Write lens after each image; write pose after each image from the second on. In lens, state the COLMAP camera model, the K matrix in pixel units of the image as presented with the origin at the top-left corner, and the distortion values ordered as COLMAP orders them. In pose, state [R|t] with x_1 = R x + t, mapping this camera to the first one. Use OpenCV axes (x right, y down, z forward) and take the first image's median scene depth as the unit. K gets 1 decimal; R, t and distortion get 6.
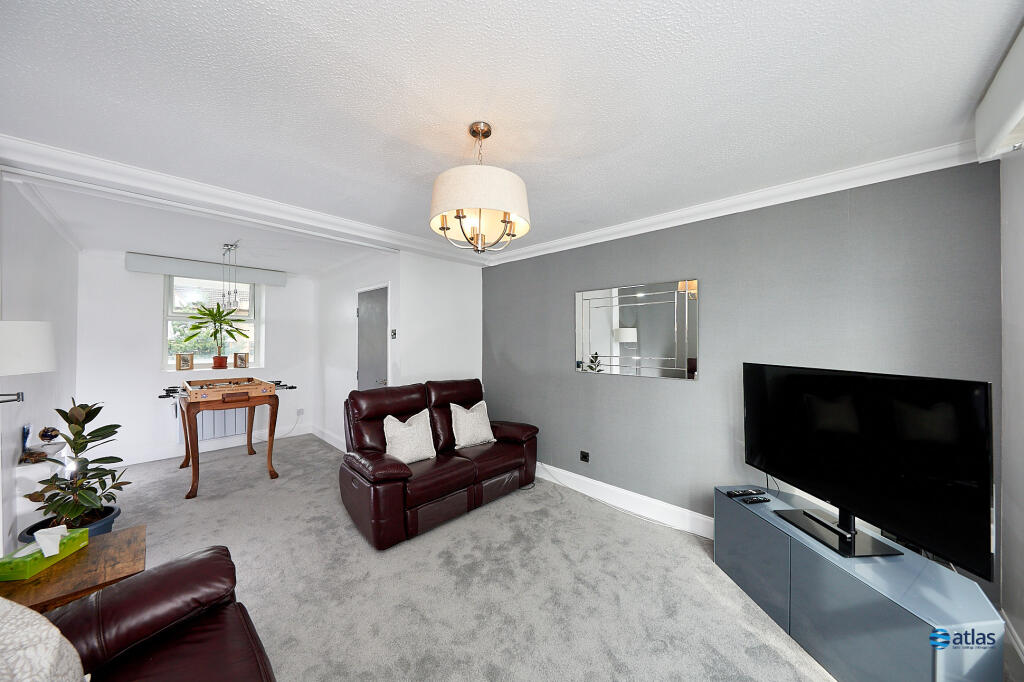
lens RADIAL K [[352.7, 0, 515.2], [0, 352.7, 340.9], [0, 0, 1]] dist [0.001655, 0.000045]
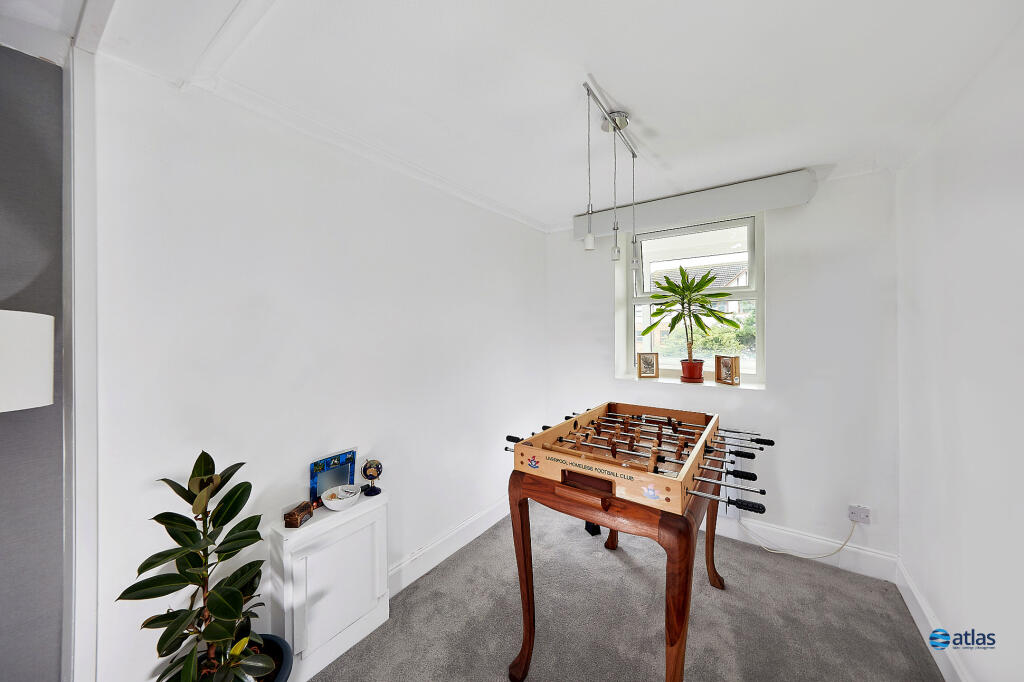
lens RADIAL K [[352.7, 0, 515.3], [0, 352.7, 334.8], [0, 0, 1]] dist [0.001655, 0.000045]
pose [[0.175316, 0.000798, -0.984512, -0.317183], [0.002159, 0.999997, 0.001195, 0.000495], [0.984510, -0.002335, 0.175314, 0.616236]]
